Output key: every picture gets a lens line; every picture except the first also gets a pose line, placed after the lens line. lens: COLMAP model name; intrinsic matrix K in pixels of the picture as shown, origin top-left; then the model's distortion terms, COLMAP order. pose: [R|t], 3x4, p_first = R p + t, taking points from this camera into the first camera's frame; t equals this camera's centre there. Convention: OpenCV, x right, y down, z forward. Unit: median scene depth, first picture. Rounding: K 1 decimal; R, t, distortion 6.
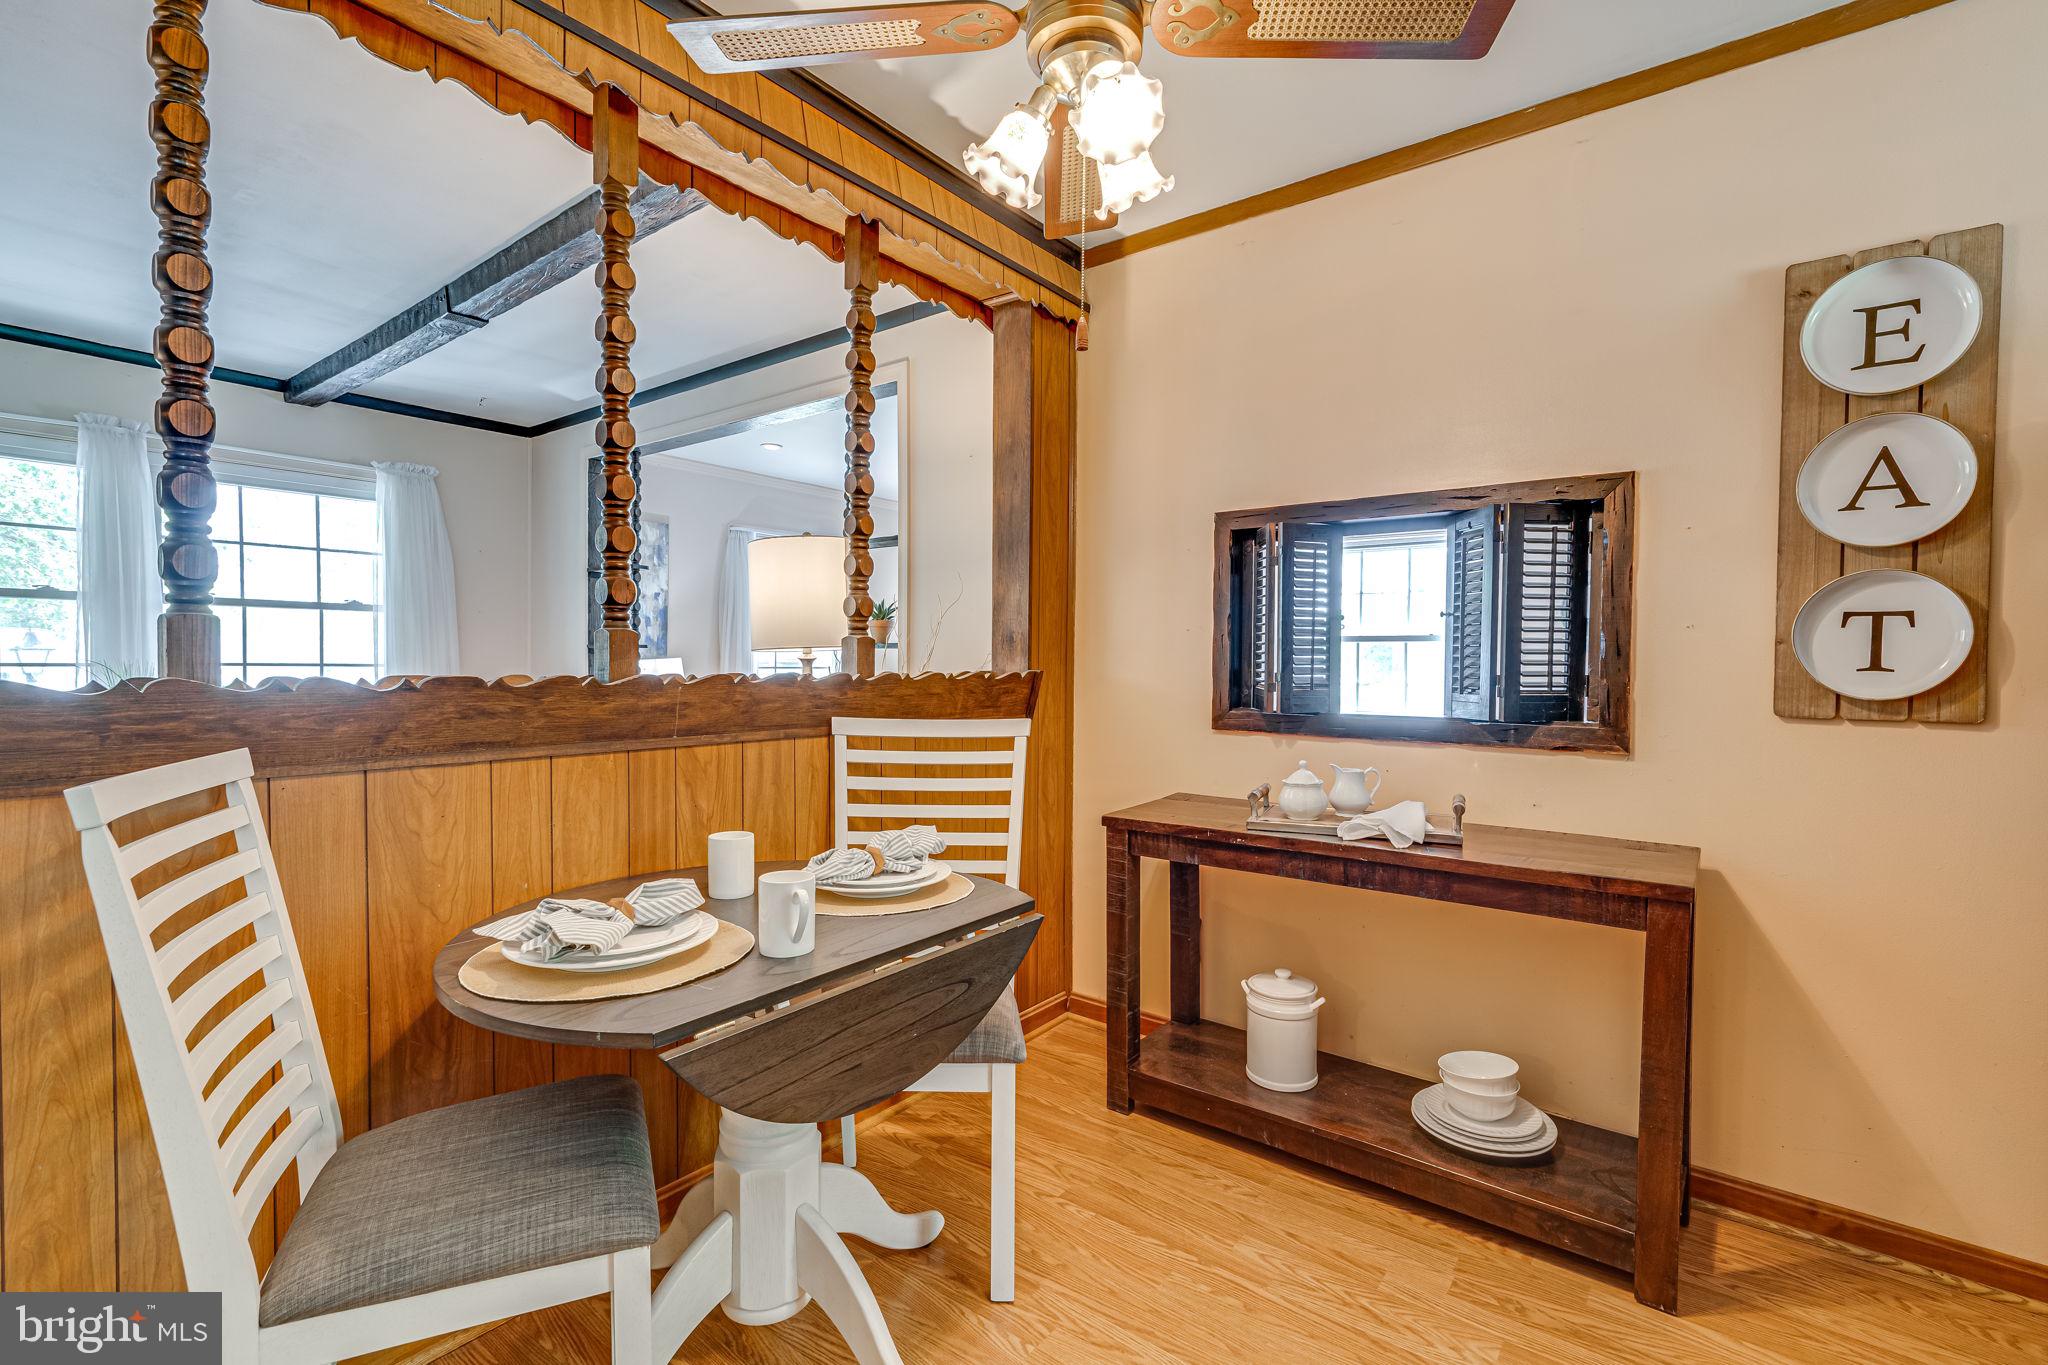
lens RADIAL K [[943.1, 0, 1019.2], [0, 943.1, 686.1], [0, 0, 1]] dist [-0.003637, 0.004404]
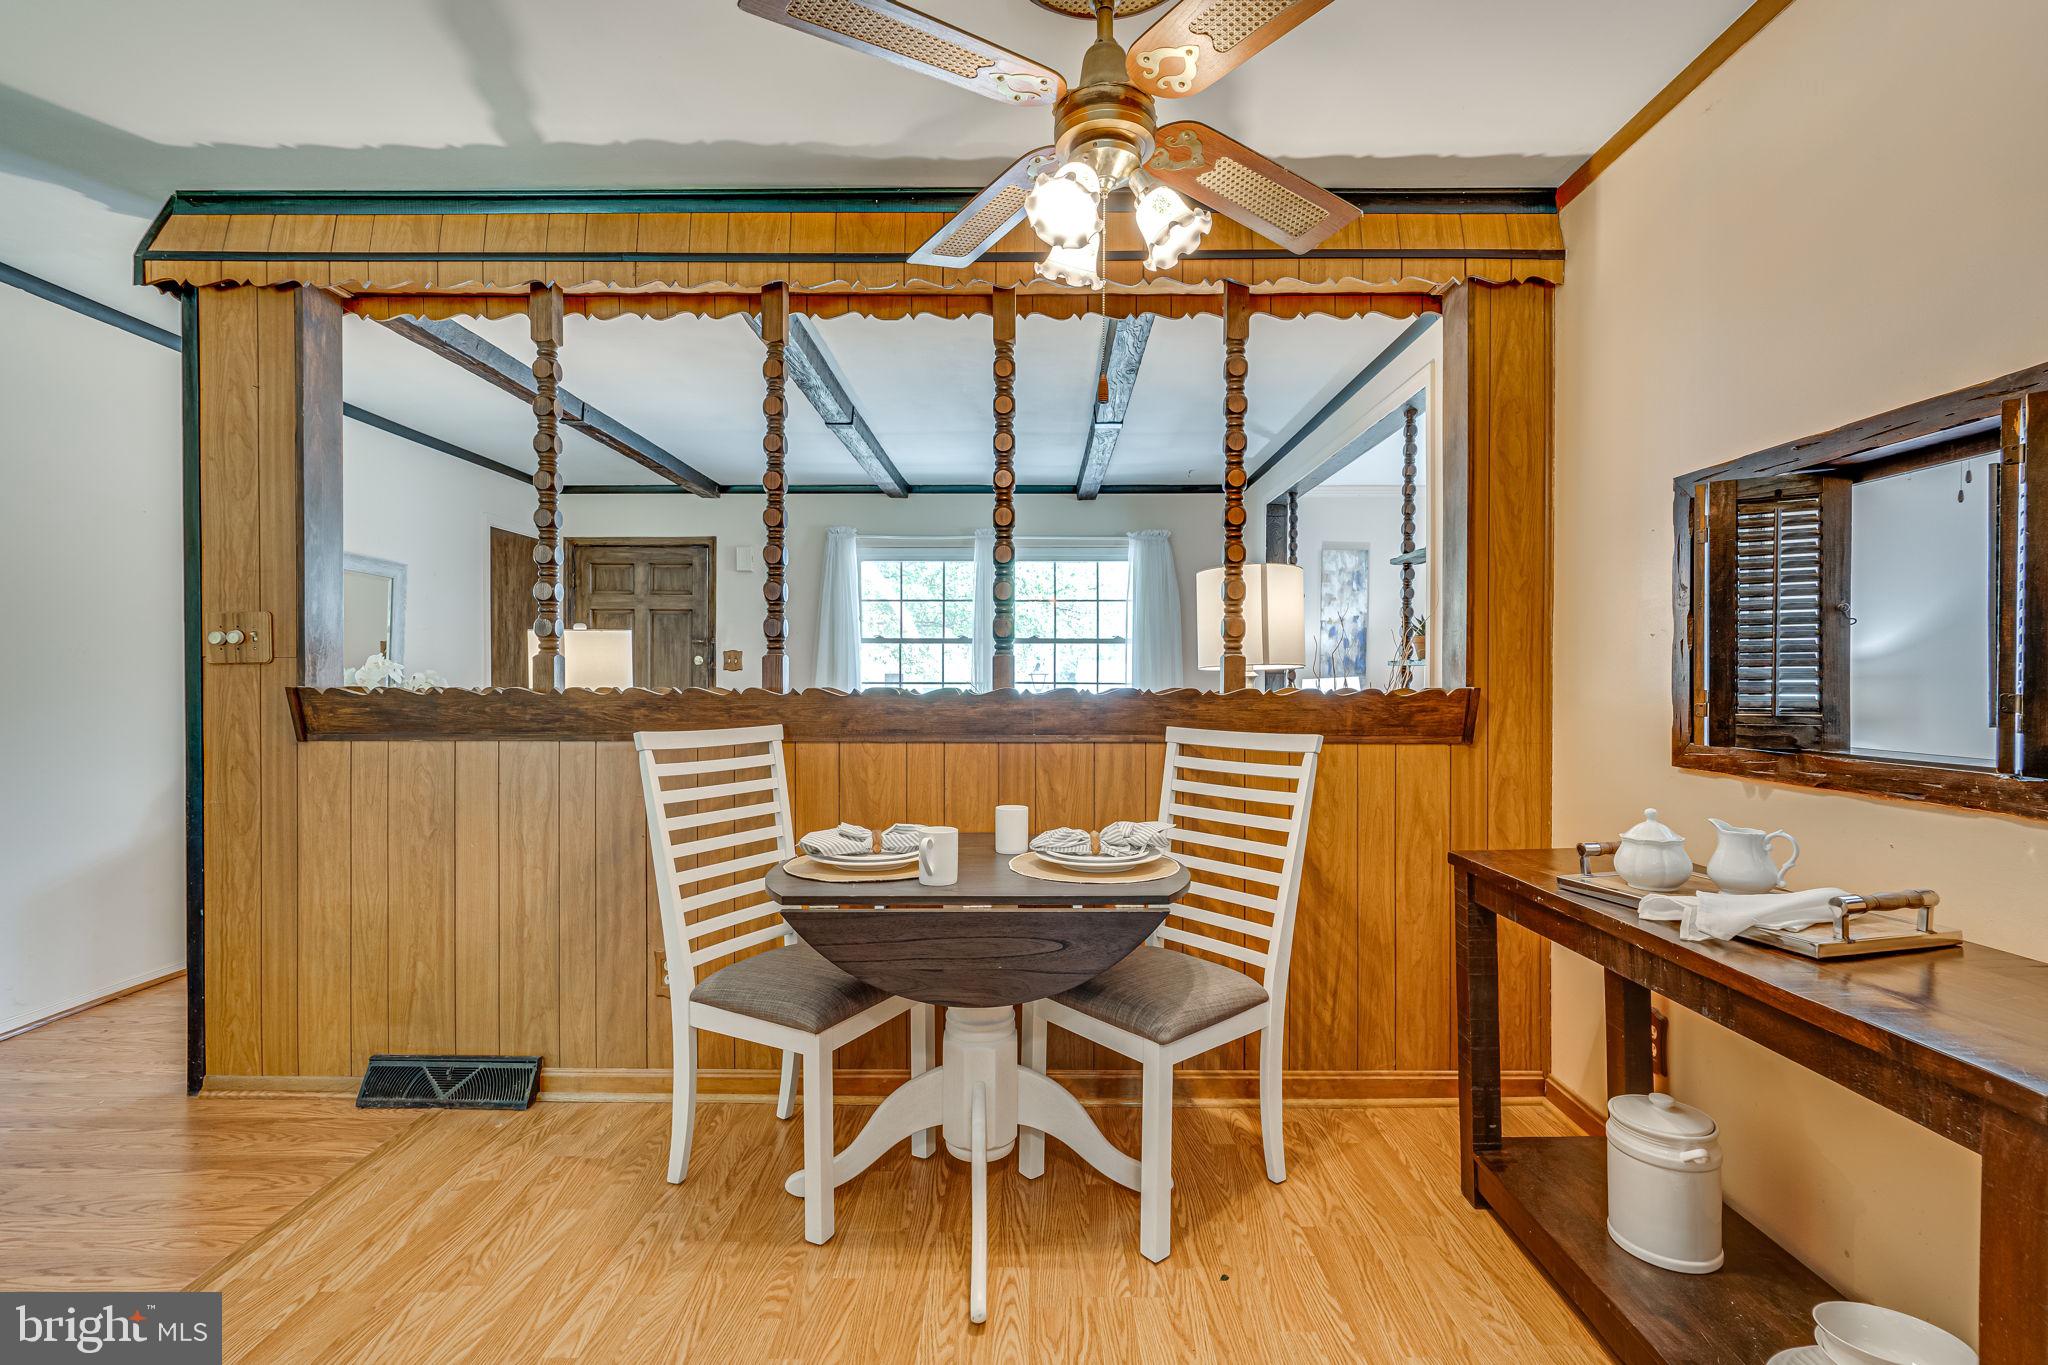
lens RADIAL K [[943.1, 0, 1008.6], [0, 943.1, 682.5], [0, 0, 1]] dist [-0.003637, 0.004404]
pose [[0.586299, -0.001705, -0.810093, 0.593005], [-0.019096, 0.999691, -0.015924, 0.001510], [0.809870, 0.024805, 0.586085, 0.156629]]
